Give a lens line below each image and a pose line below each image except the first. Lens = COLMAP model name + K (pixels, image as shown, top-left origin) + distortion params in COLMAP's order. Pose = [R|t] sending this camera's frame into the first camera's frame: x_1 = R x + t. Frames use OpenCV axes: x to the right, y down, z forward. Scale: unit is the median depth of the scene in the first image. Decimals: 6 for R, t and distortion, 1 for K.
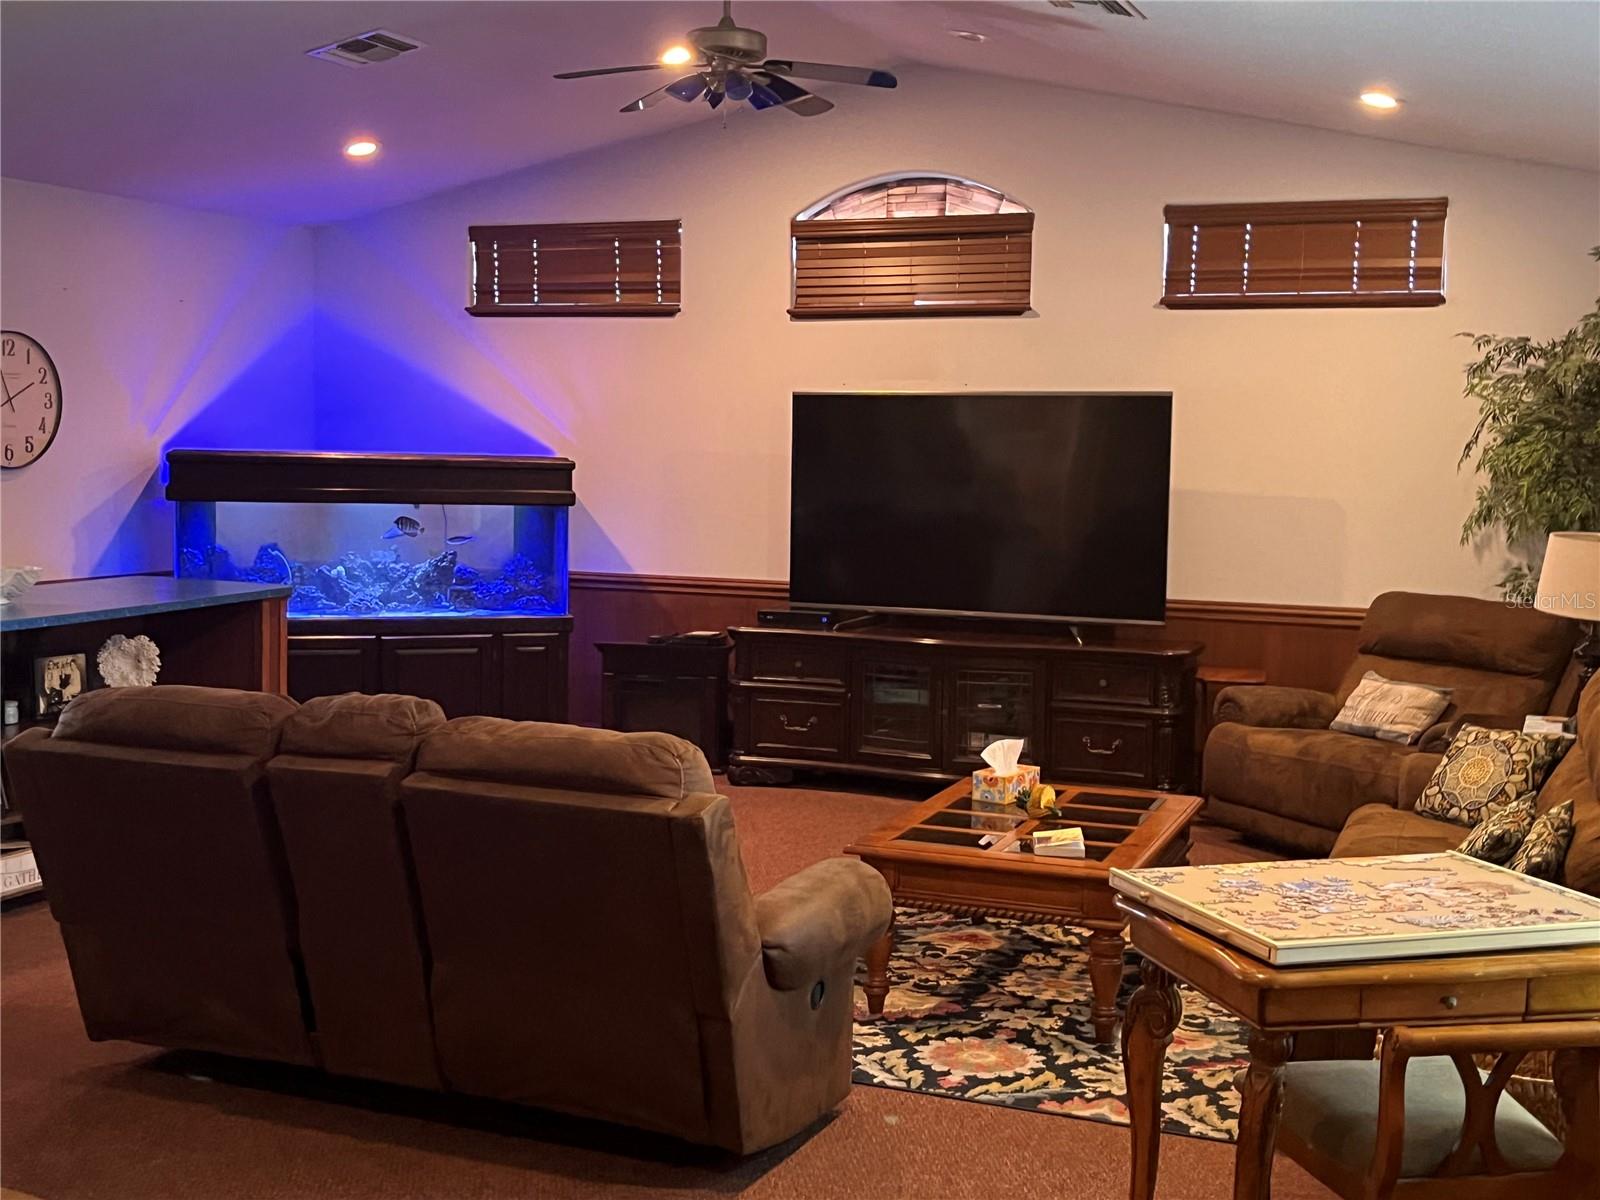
lens RADIAL K [[1931.7, 0, 763.1], [0, 1931.7, 616.4], [0, 0, 1]] dist [0.138671, -0.437613]
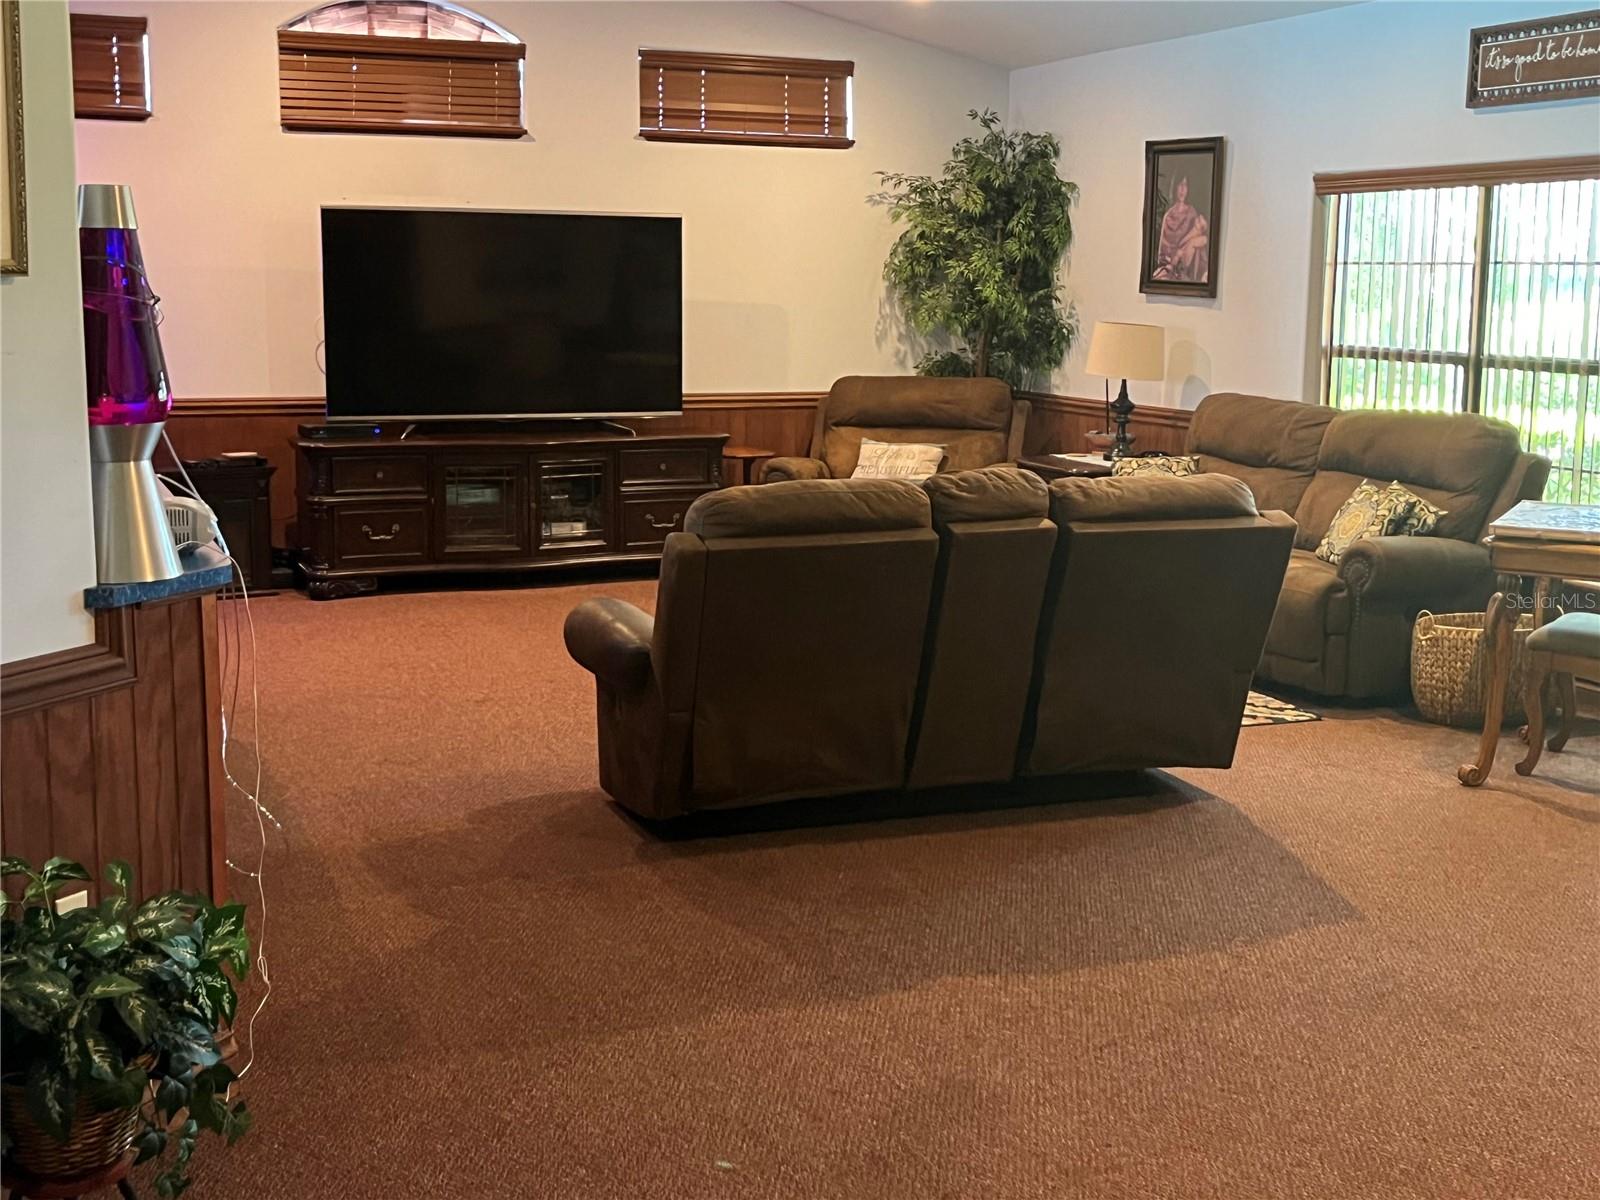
lens RADIAL K [[1934.9, 0, 800.0], [0, 1934.9, 600.0], [0, 0, 1]] dist [0.139419, -0.426678]
pose [[0.710174, -0.125429, 0.692763, -0.562870], [0.065591, 0.991509, 0.112280, -0.011229], [-0.700964, -0.034299, 0.712371, 0.101331]]
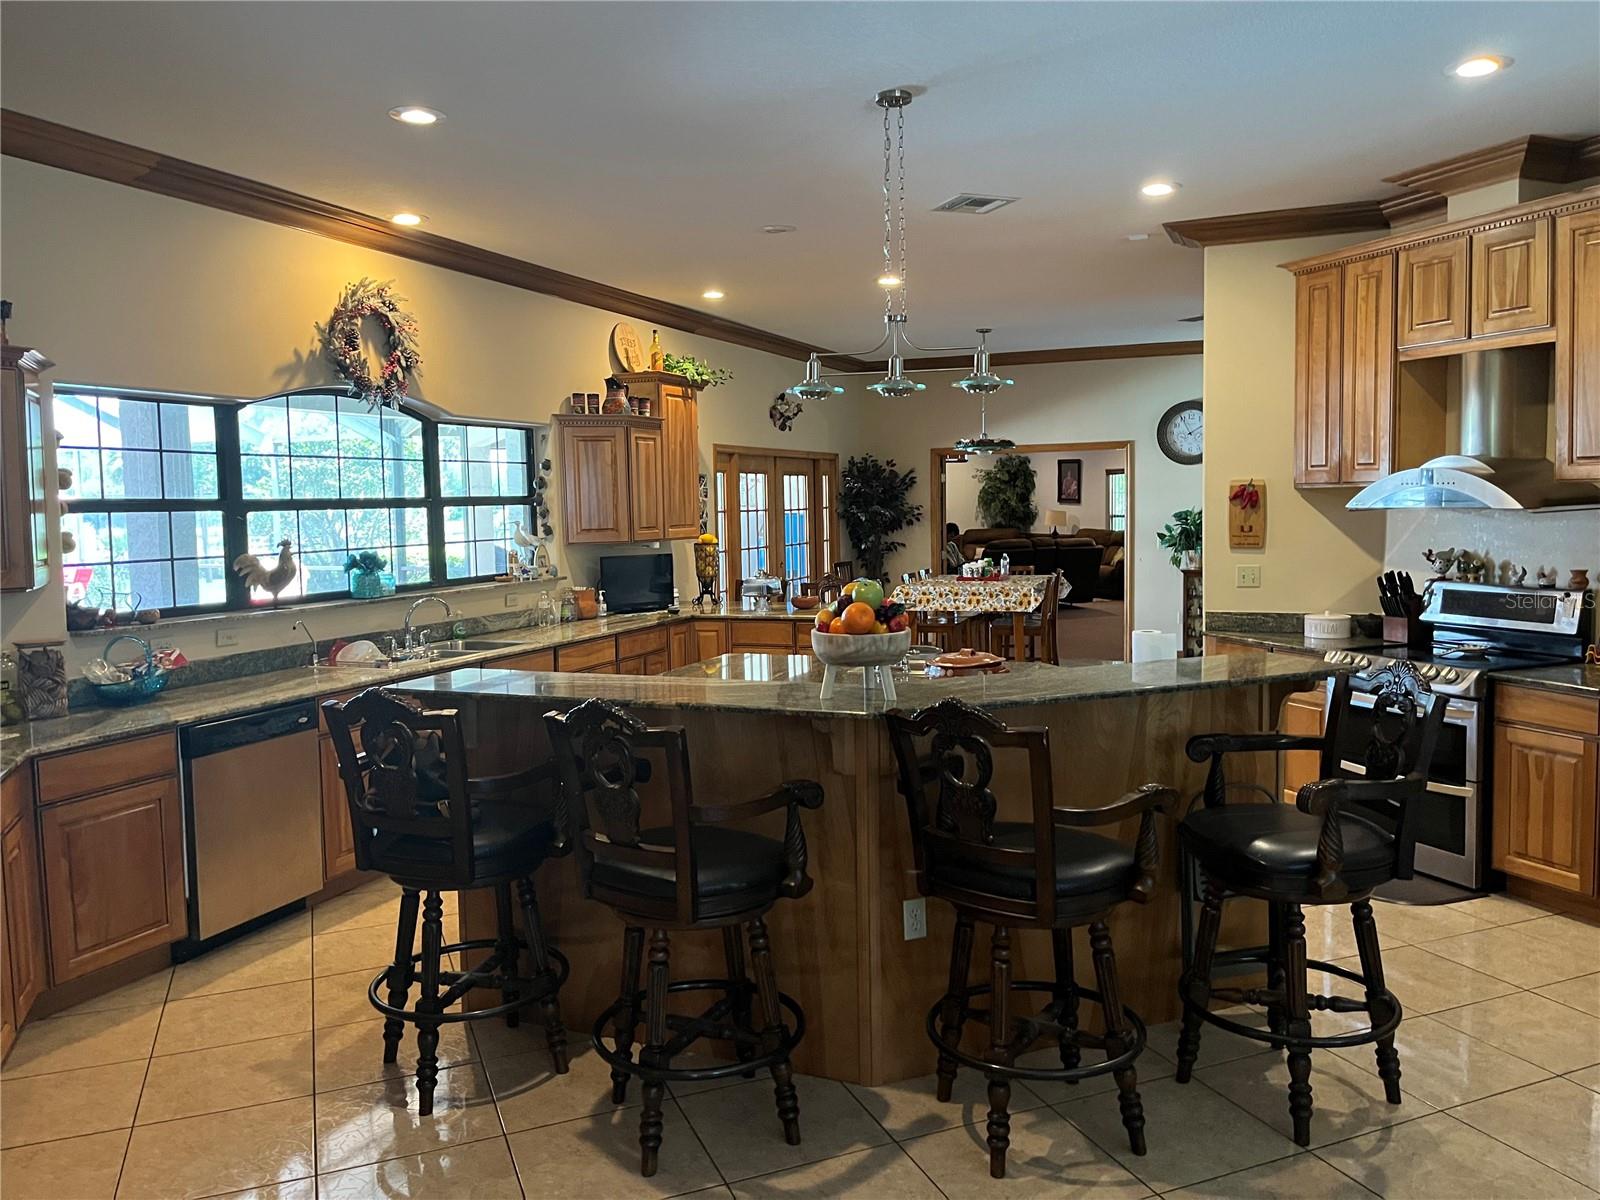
lens RADIAL K [[1202.4, 0, 800.0], [0, 1202.4, 600.0], [0, 0, 1]] dist [0.073722, -0.089979]
pose [[0.710653, -0.086836, 0.698163, -1.683825], [0.091788, 0.995316, 0.030365, 0.025592], [-0.697529, 0.042504, 0.715295, -0.584581]]
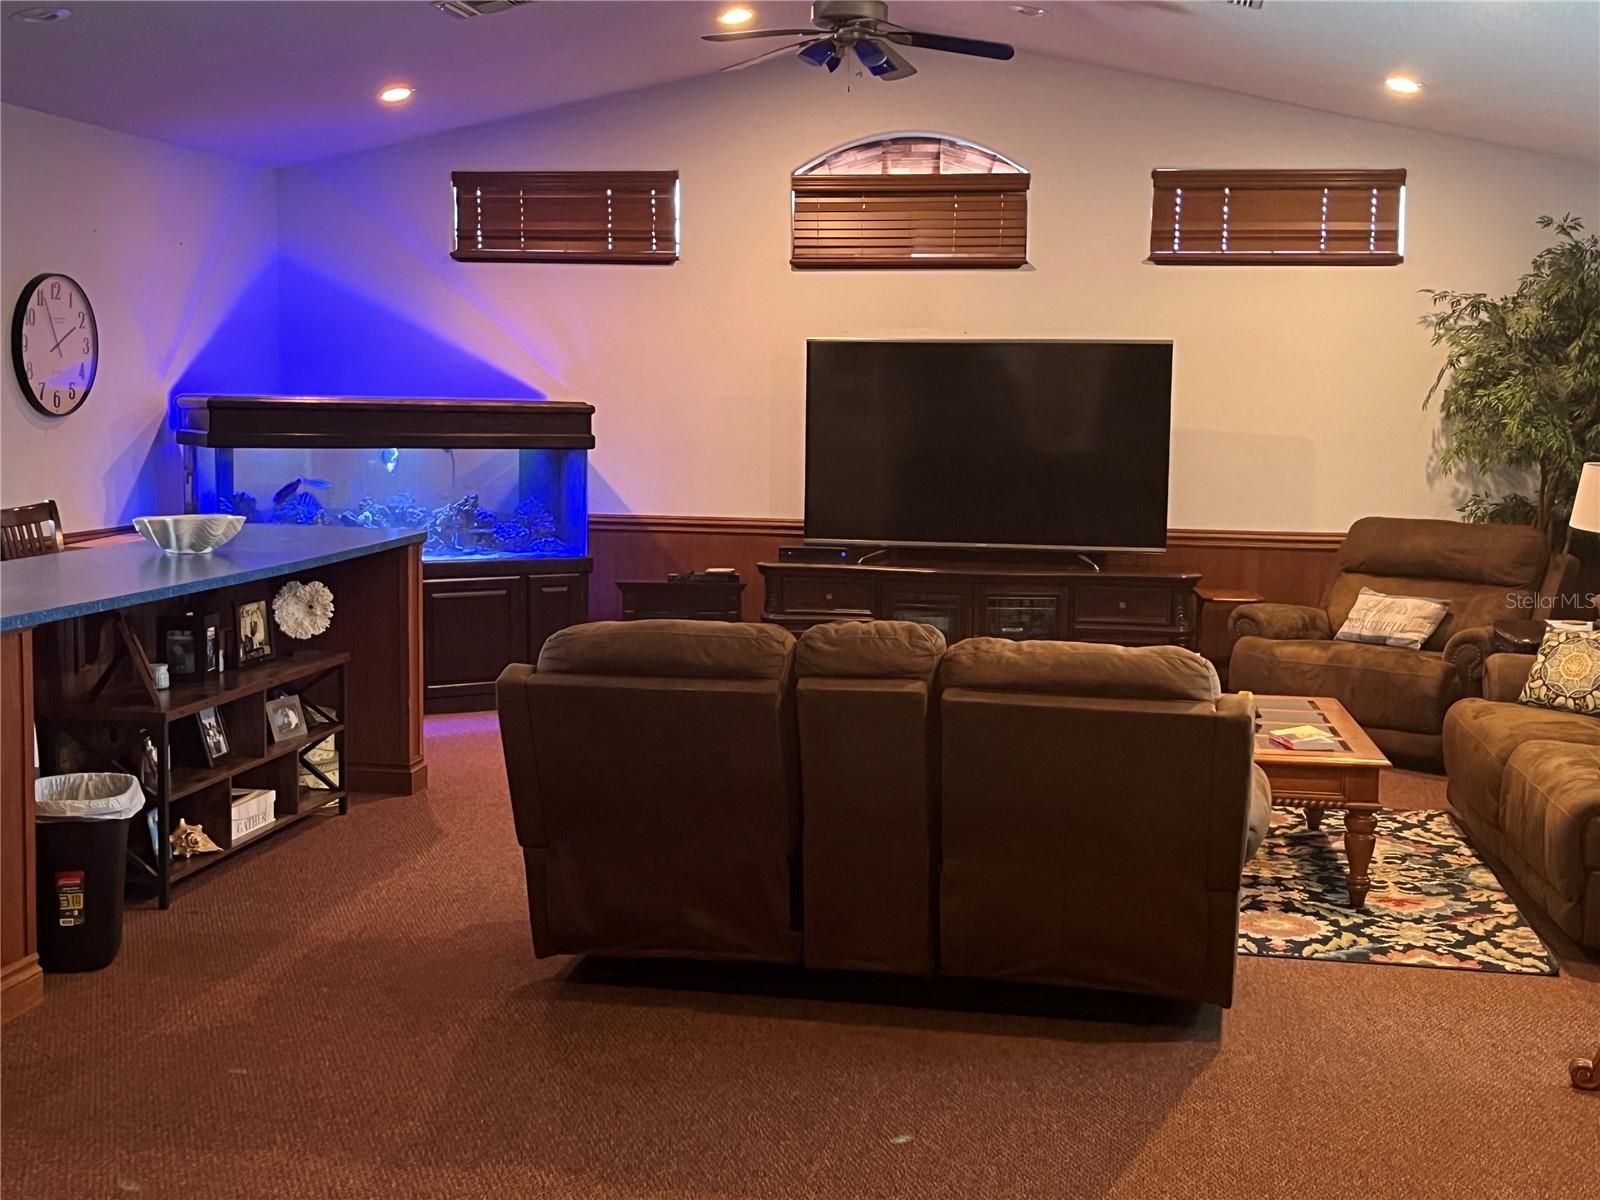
lens RADIAL K [[1934.9, 0, 800.0], [0, 1934.9, 600.0], [0, 0, 1]] dist [0.139419, -0.426678]
pose [[0.973749, -0.027286, 0.225984, -0.242080], [0.022265, 0.999446, 0.024738, -0.000069], [-0.226534, -0.019057, 0.973817, -0.031645]]
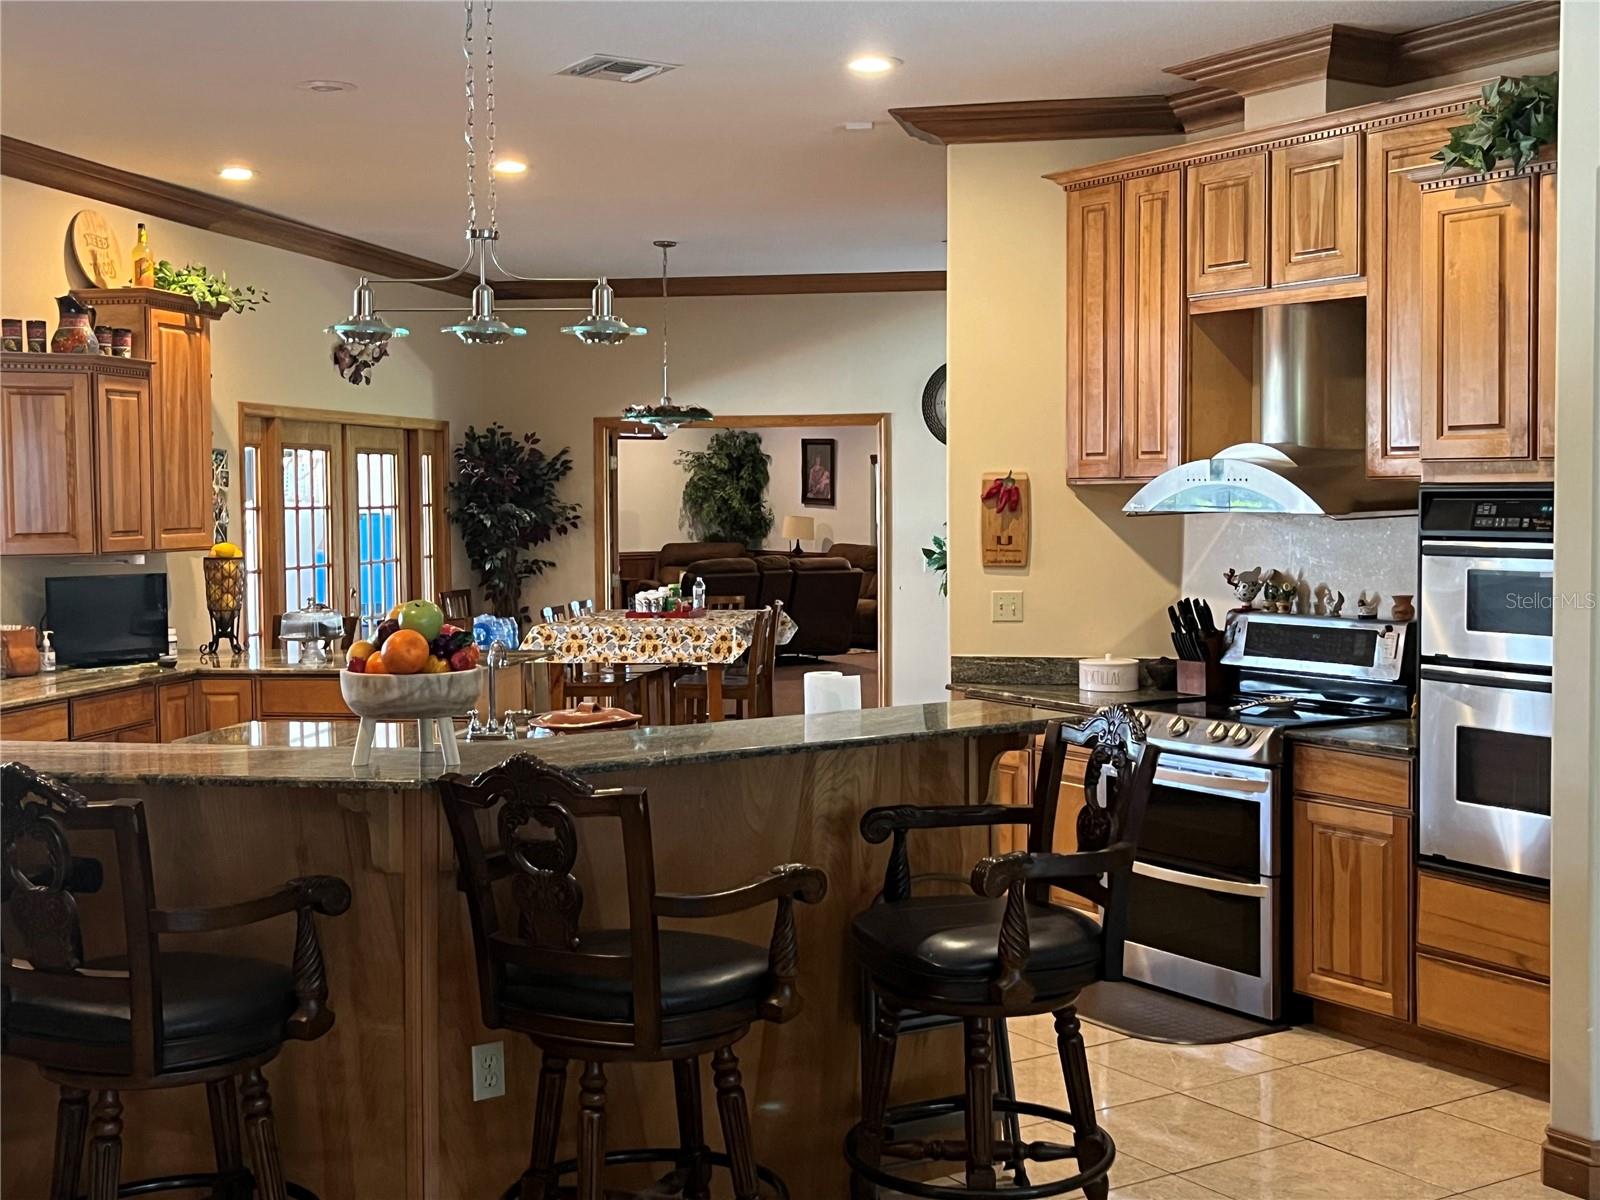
lens RADIAL K [[1934.9, 0, 800.0], [0, 1934.9, 600.0], [0, 0, 1]] dist [0.139419, -0.426678]
pose [[0.561084, -0.064987, 0.825204, -1.719223], [0.089208, 0.995855, 0.017771, 0.032593], [-0.822938, 0.063644, 0.564555, -0.647606]]
